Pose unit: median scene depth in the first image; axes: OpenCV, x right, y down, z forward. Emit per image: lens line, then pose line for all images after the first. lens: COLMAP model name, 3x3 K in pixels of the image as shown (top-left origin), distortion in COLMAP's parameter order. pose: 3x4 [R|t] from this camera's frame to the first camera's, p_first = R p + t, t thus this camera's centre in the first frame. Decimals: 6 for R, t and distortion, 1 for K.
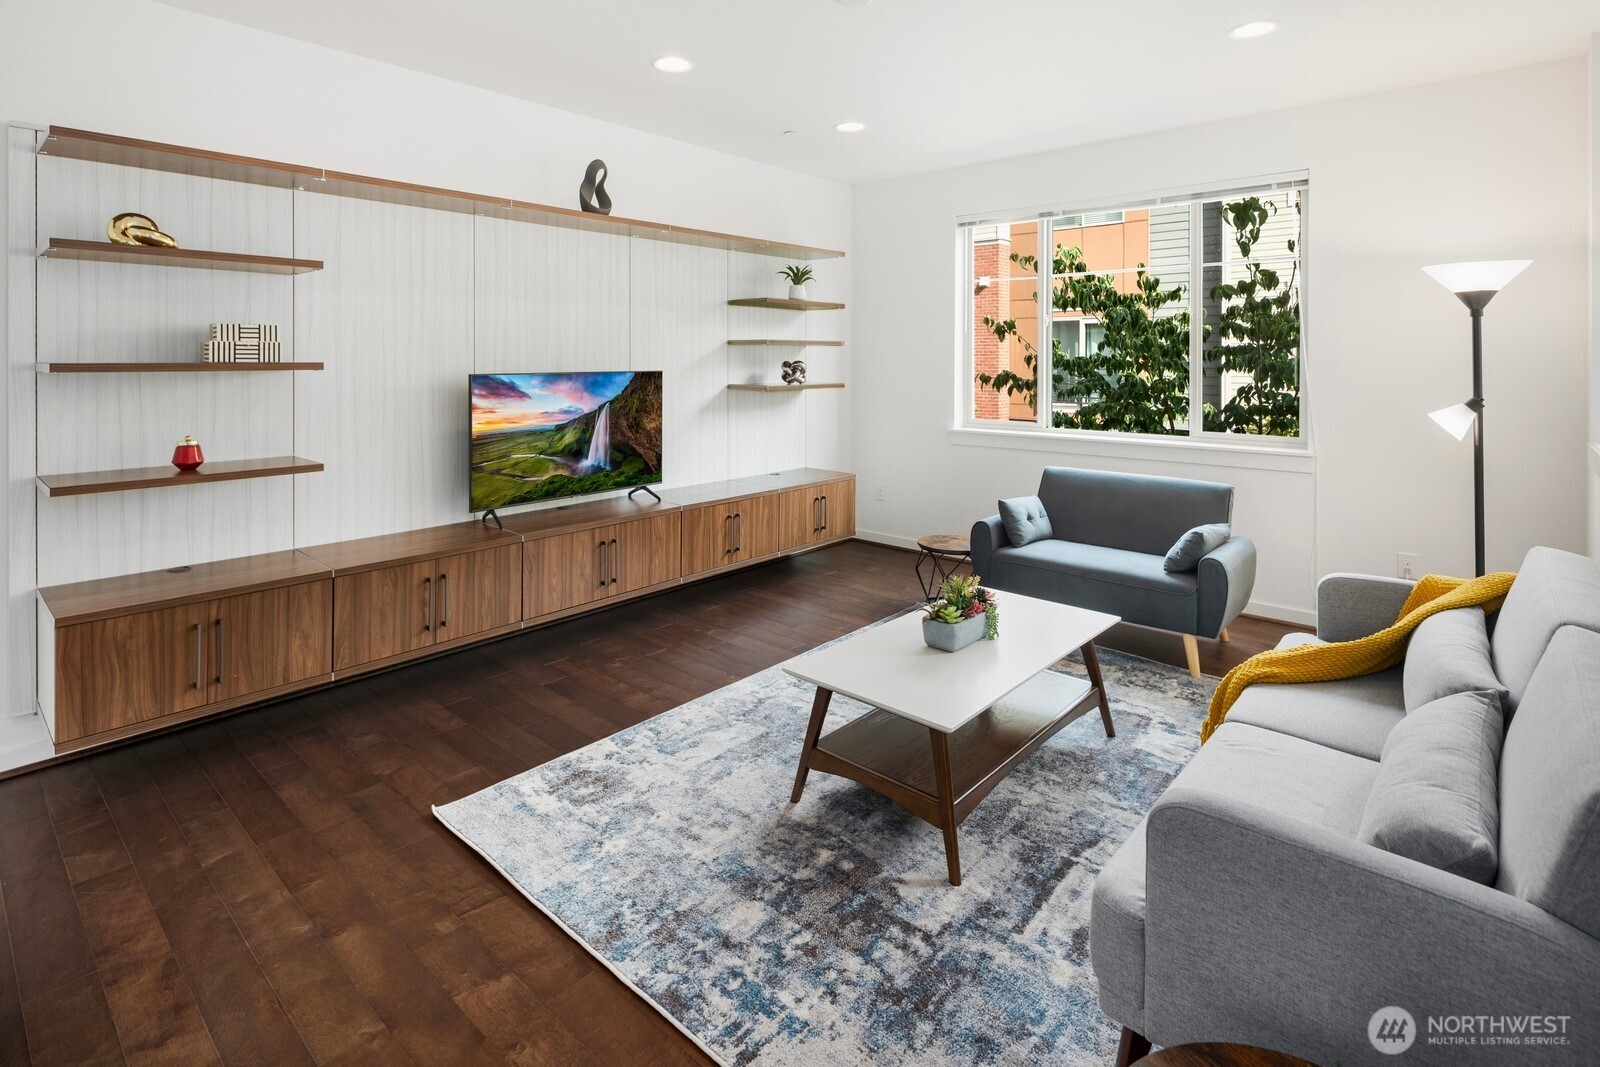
lens RADIAL K [[796.1, 0, 806.3], [0, 796.1, 461.0], [0, 0, 1]] dist [-0.001706, -0.000230]
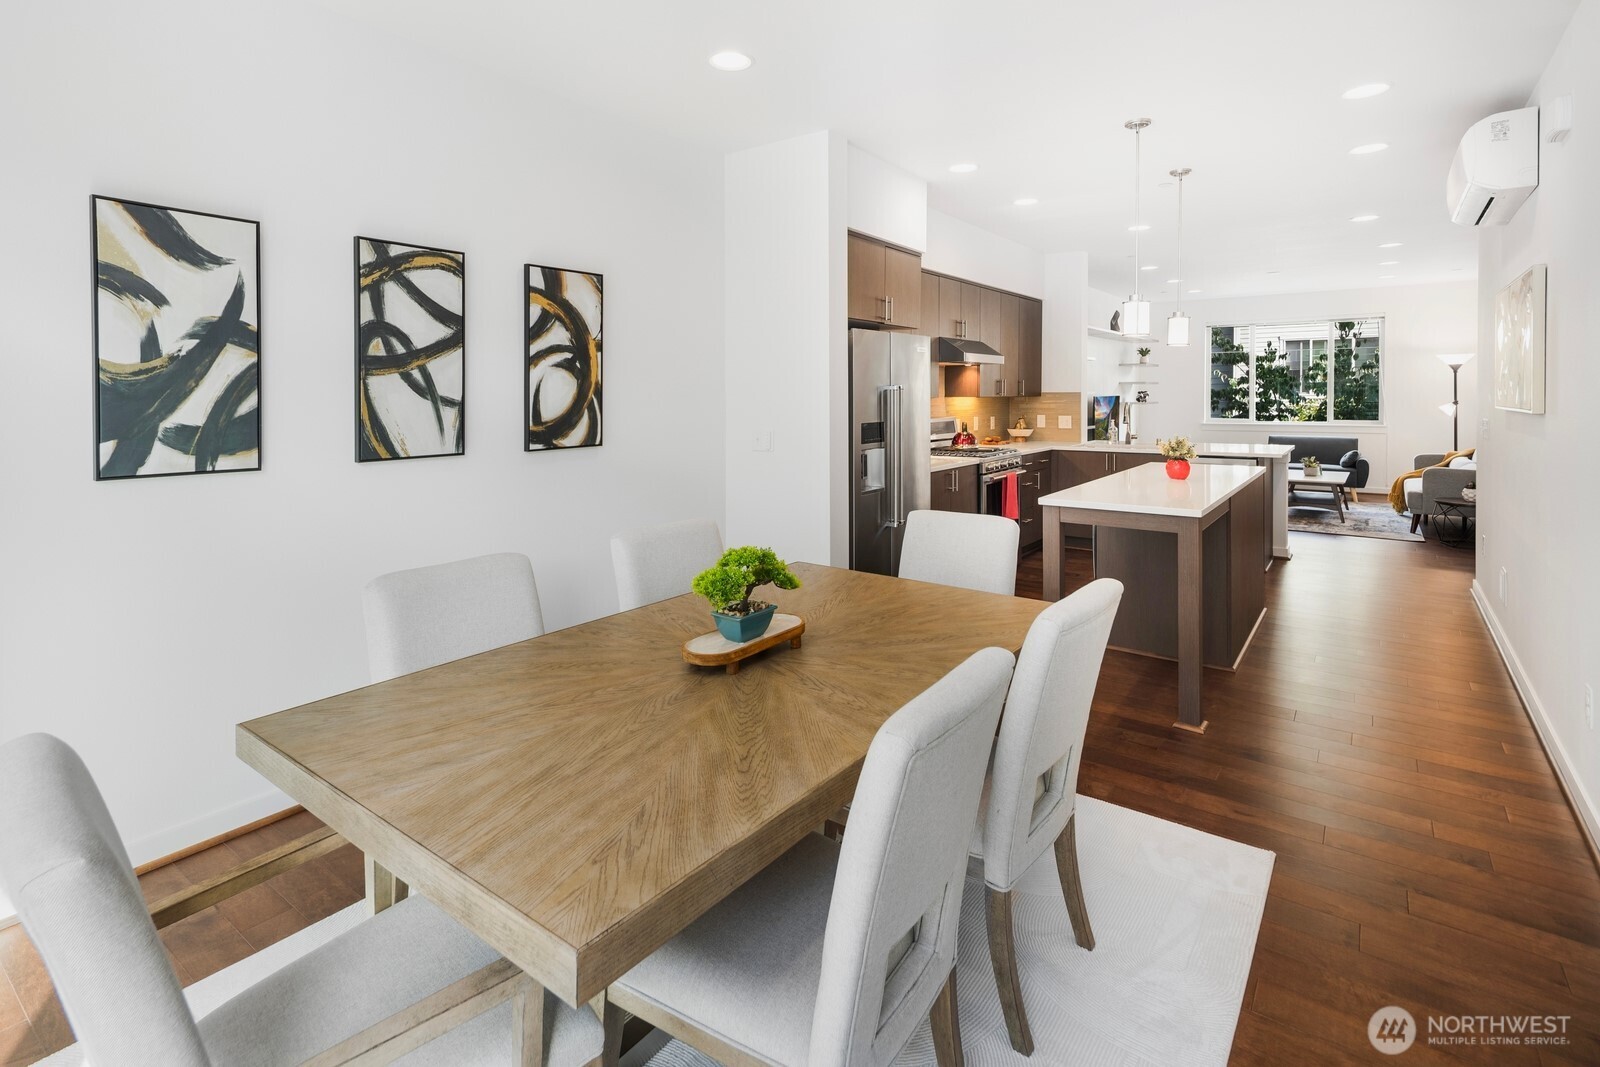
lens RADIAL K [[772.9, 0, 782.5], [0, 772.9, 533.1], [0, 0, 1]] dist [-0.000252, 0.009397]
pose [[0.996932, -0.022519, 0.074968, -1.447848], [0.018487, 0.998367, 0.054049, 0.161459], [-0.076063, -0.052497, 0.995720, -1.321866]]
